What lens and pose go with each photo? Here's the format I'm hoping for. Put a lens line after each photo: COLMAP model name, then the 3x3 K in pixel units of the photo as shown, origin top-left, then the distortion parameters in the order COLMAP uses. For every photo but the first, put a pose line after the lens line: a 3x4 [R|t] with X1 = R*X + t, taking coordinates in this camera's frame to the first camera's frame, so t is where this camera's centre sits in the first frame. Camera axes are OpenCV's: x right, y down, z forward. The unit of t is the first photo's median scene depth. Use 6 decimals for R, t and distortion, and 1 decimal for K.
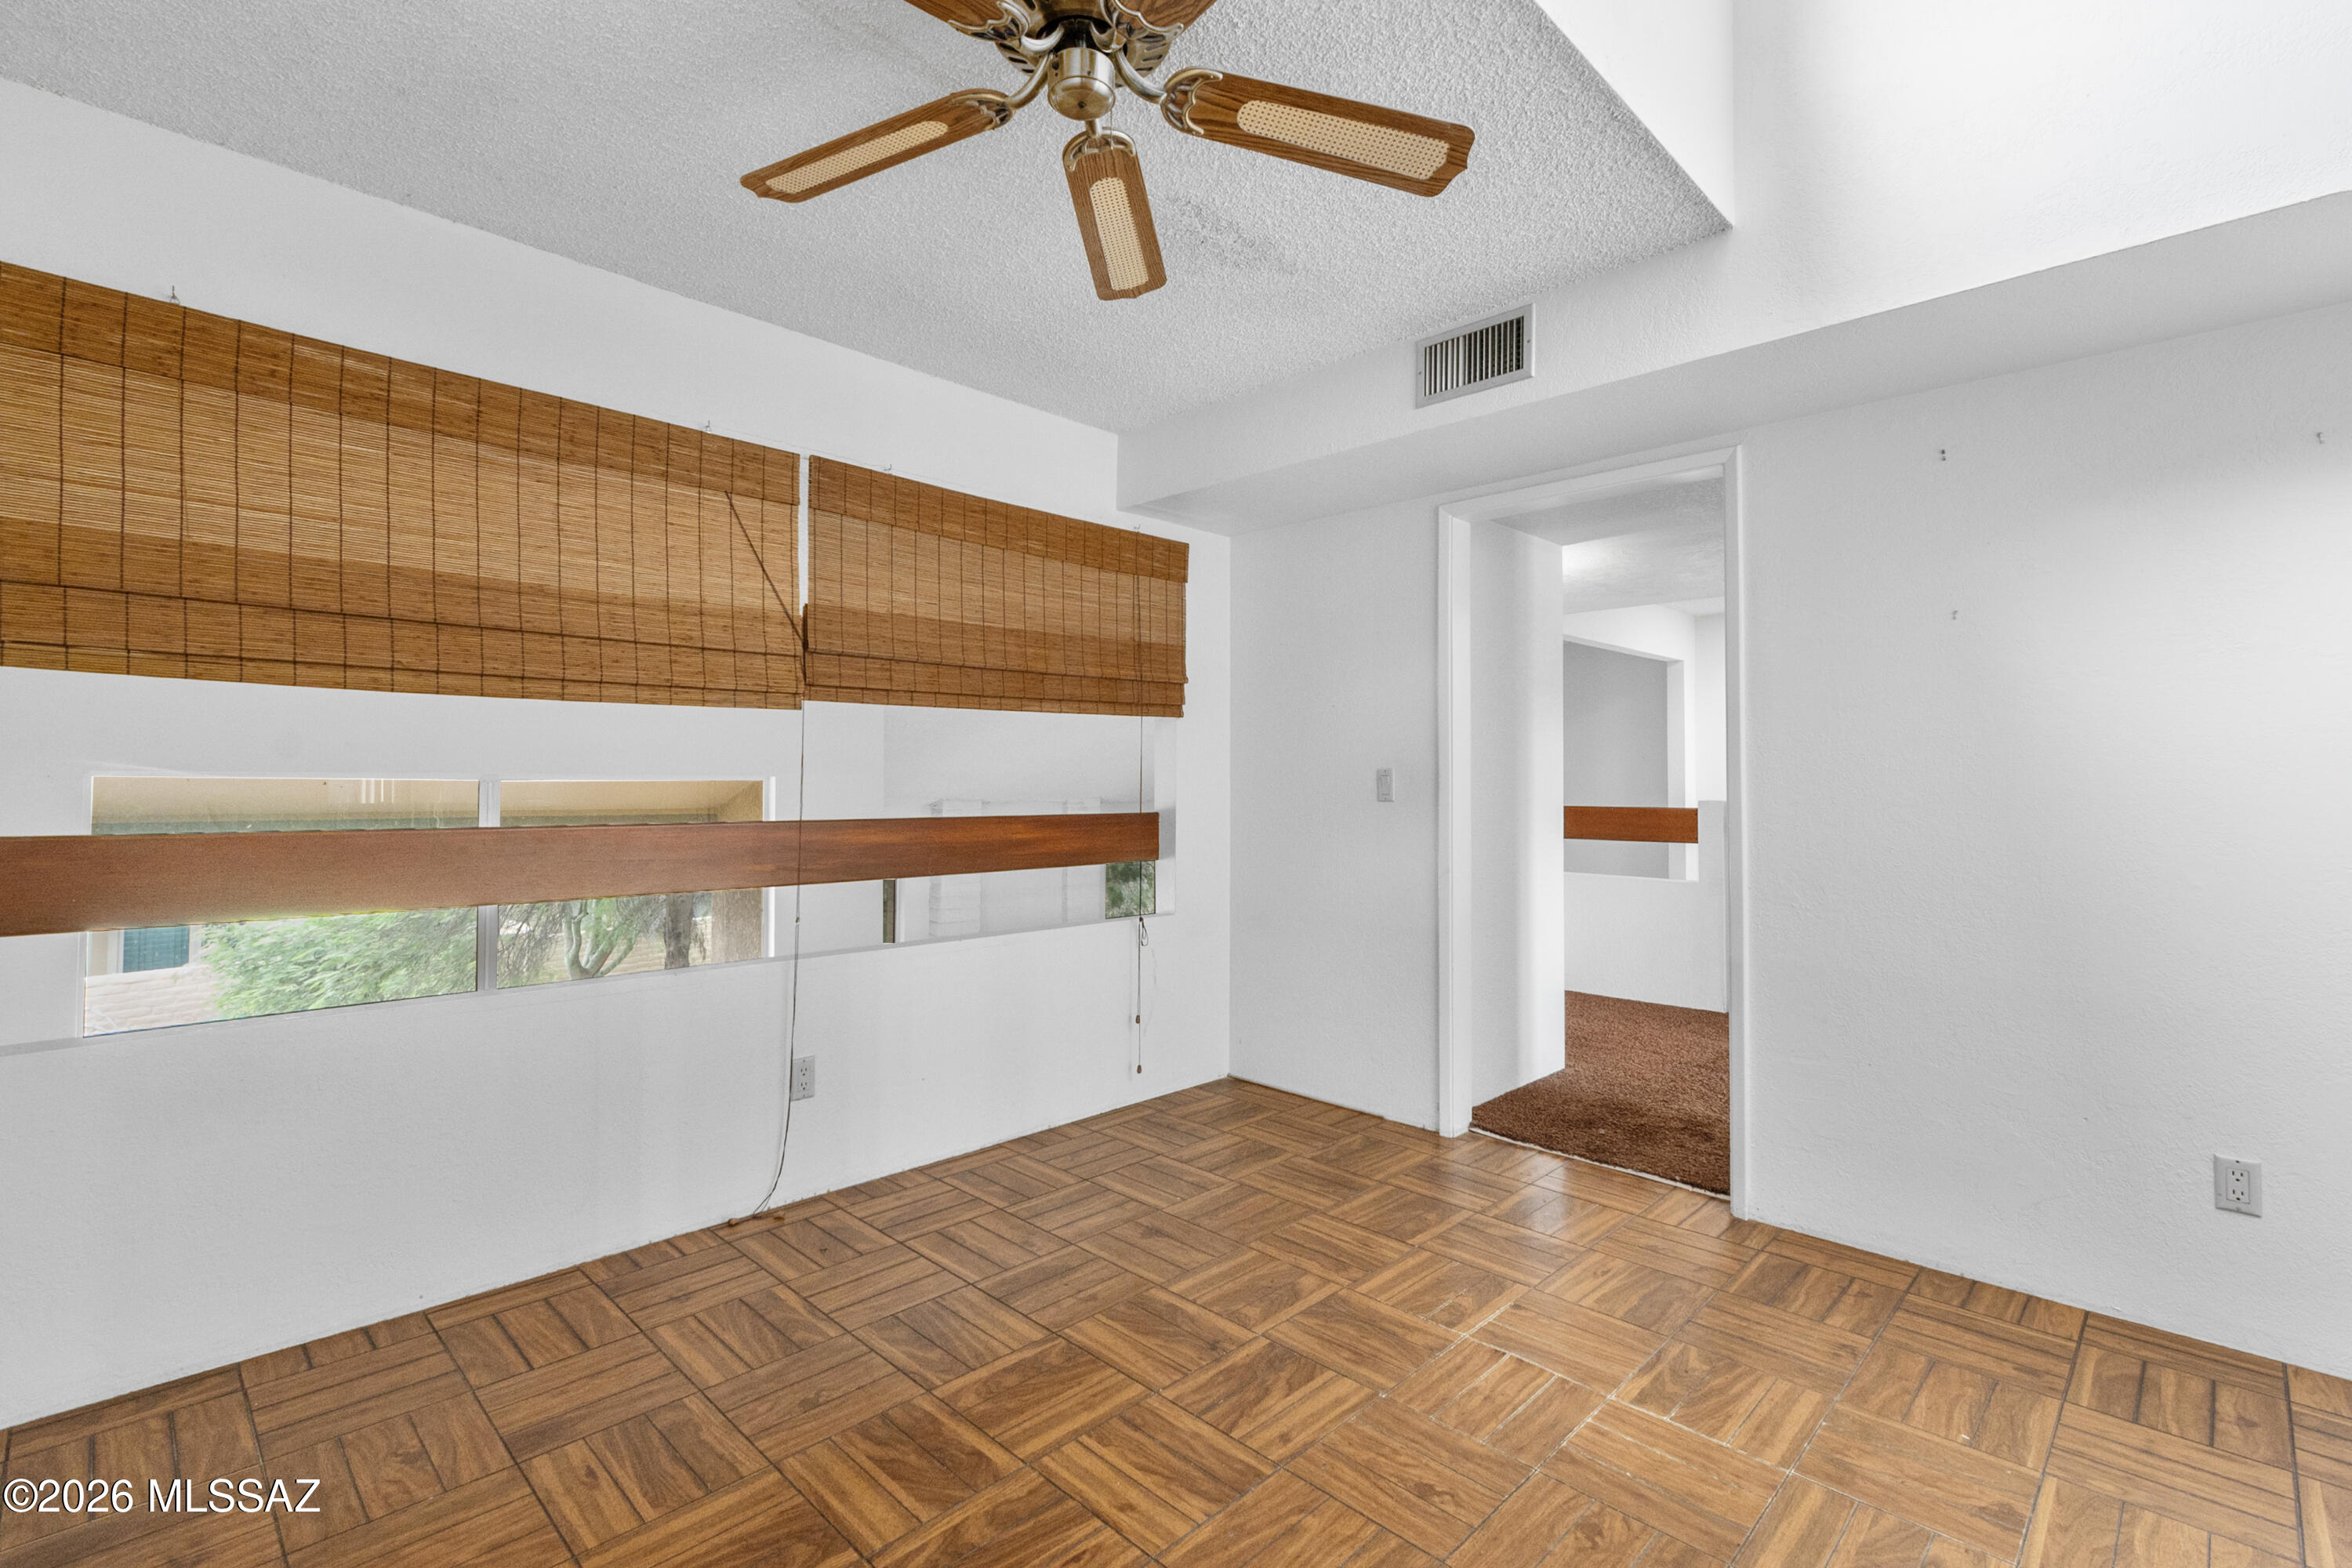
lens RADIAL K [[1066.4, 0, 1171.3], [0, 1066.4, 772.7], [0, 0, 1]] dist [0.002559, -0.000205]
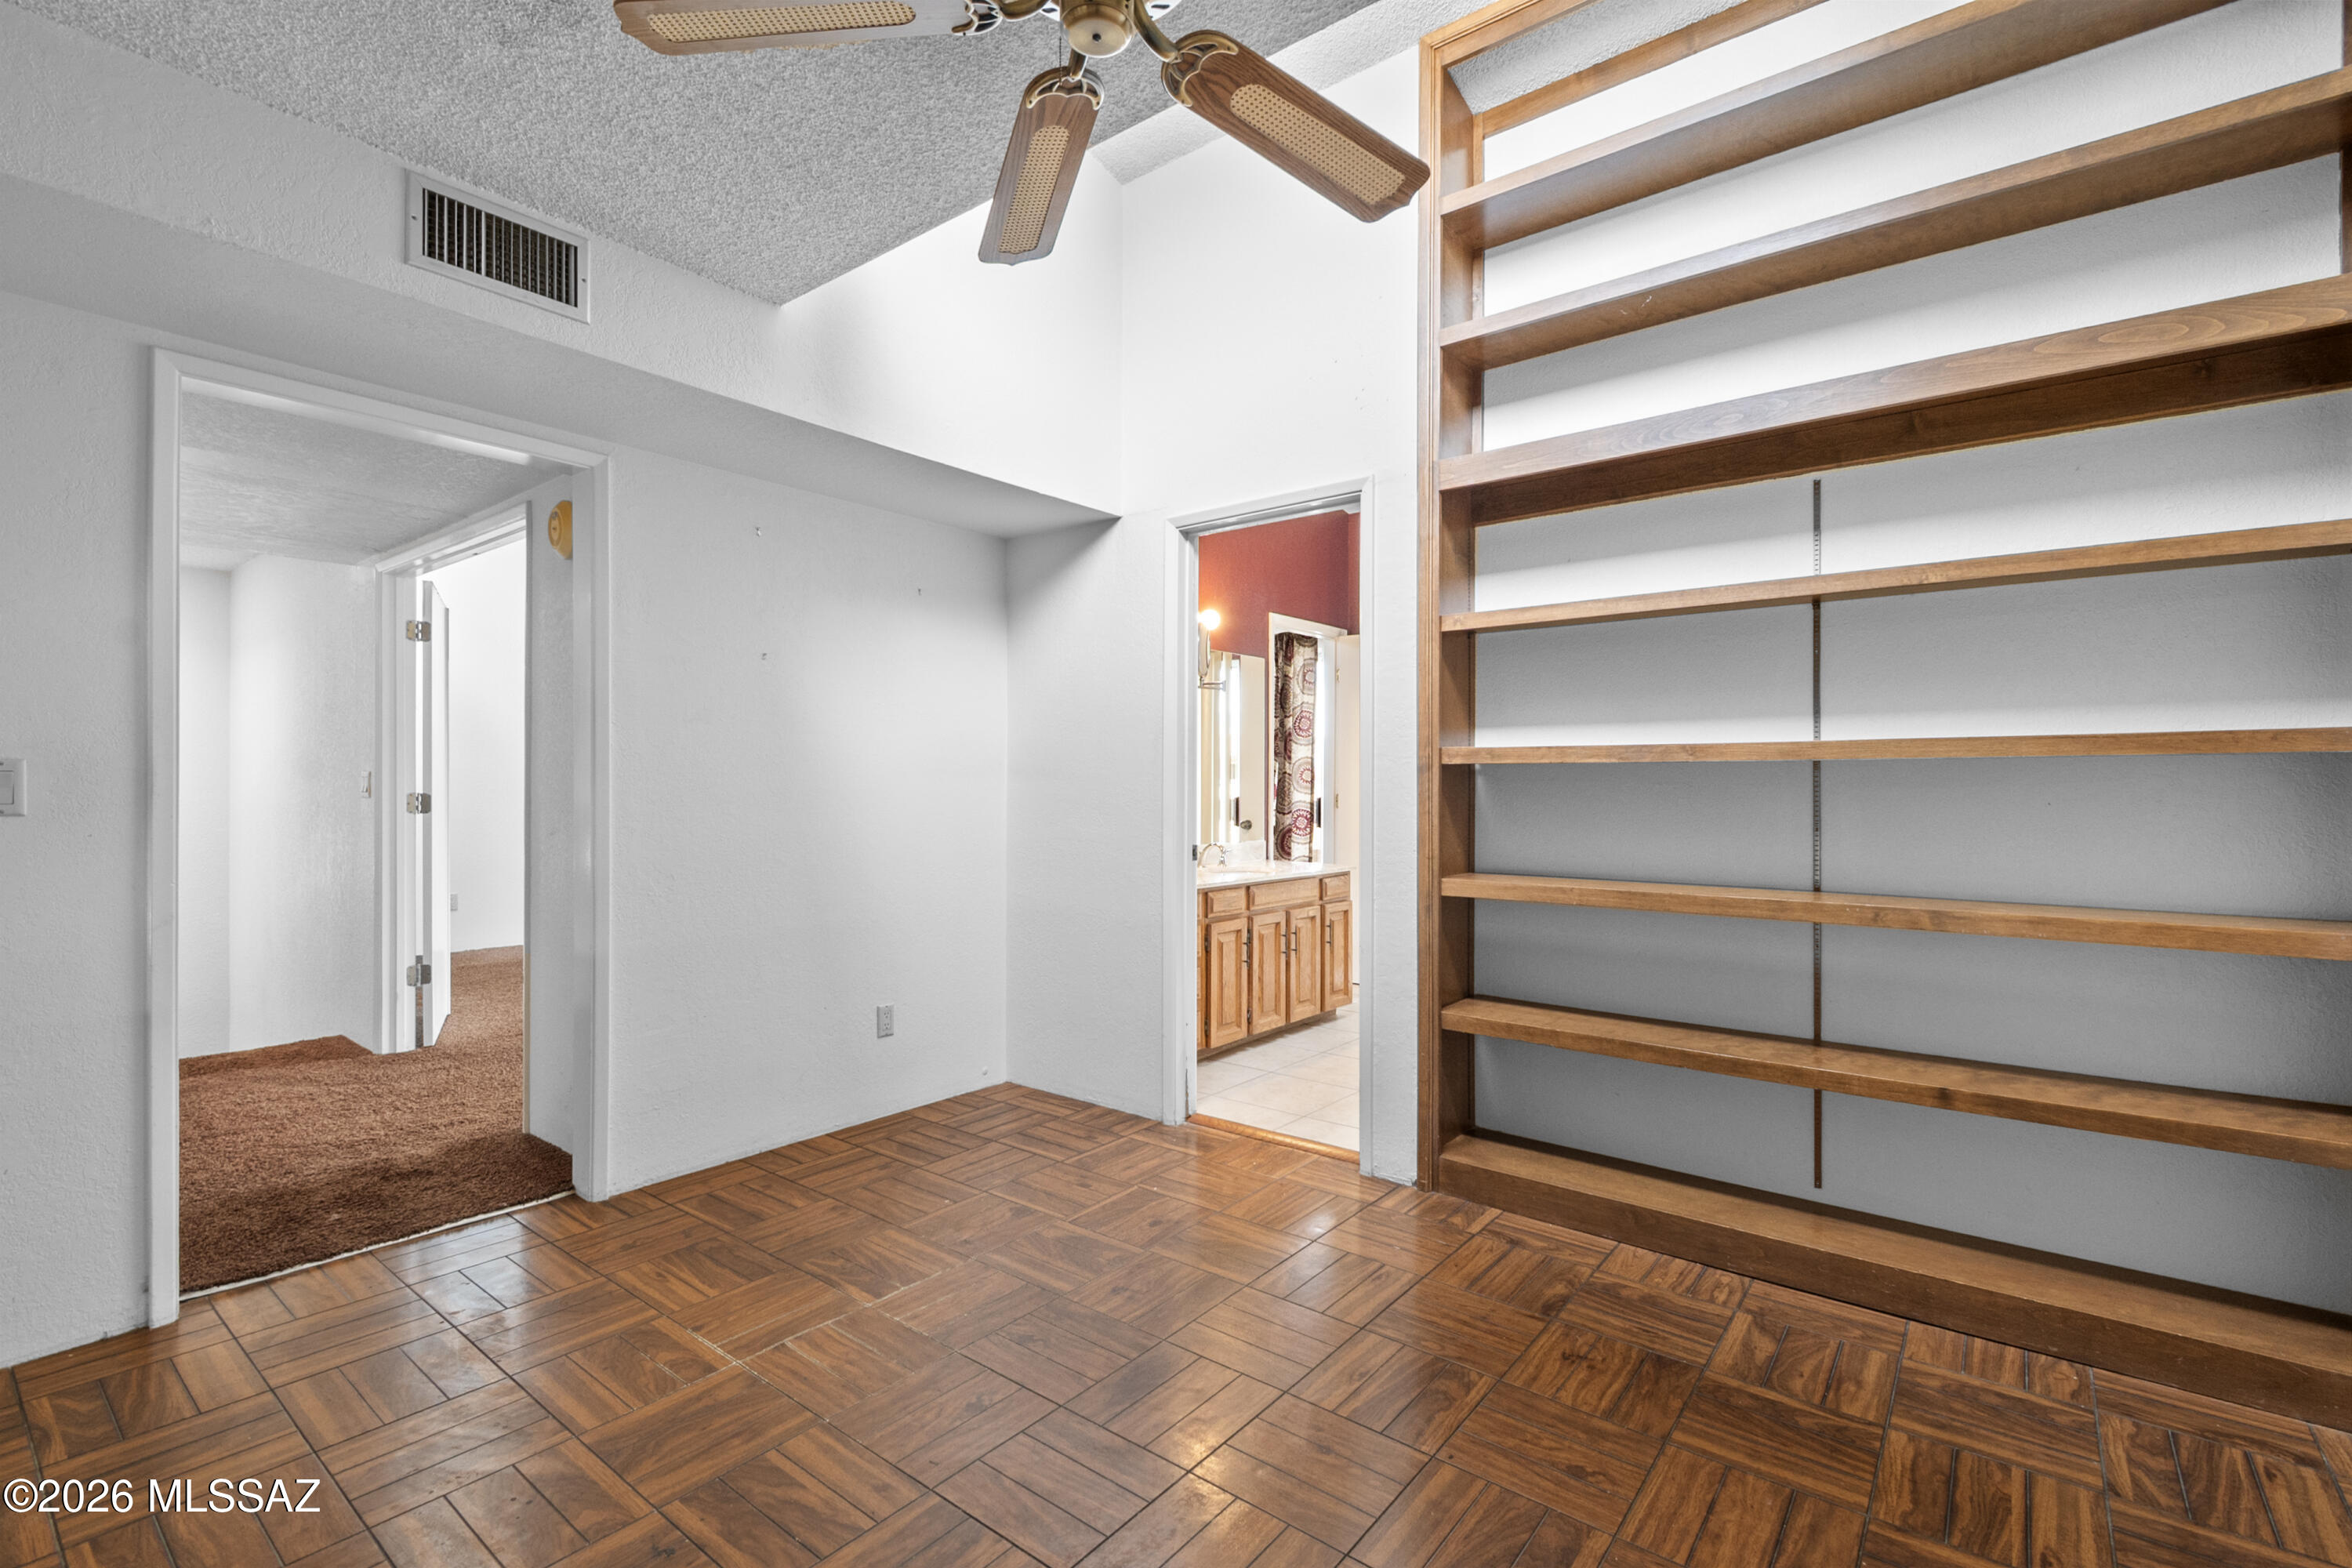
lens RADIAL K [[1021.9, 0, 1206.1], [0, 1021.9, 788.2], [0, 0, 1]] dist [-0.000086, 0.000033]
pose [[-0.128348, -0.002801, 0.991725, -0.627116], [-0.015317, 0.999882, 0.000841, 0.006919], [-0.991611, -0.015082, -0.128376, 0.653223]]
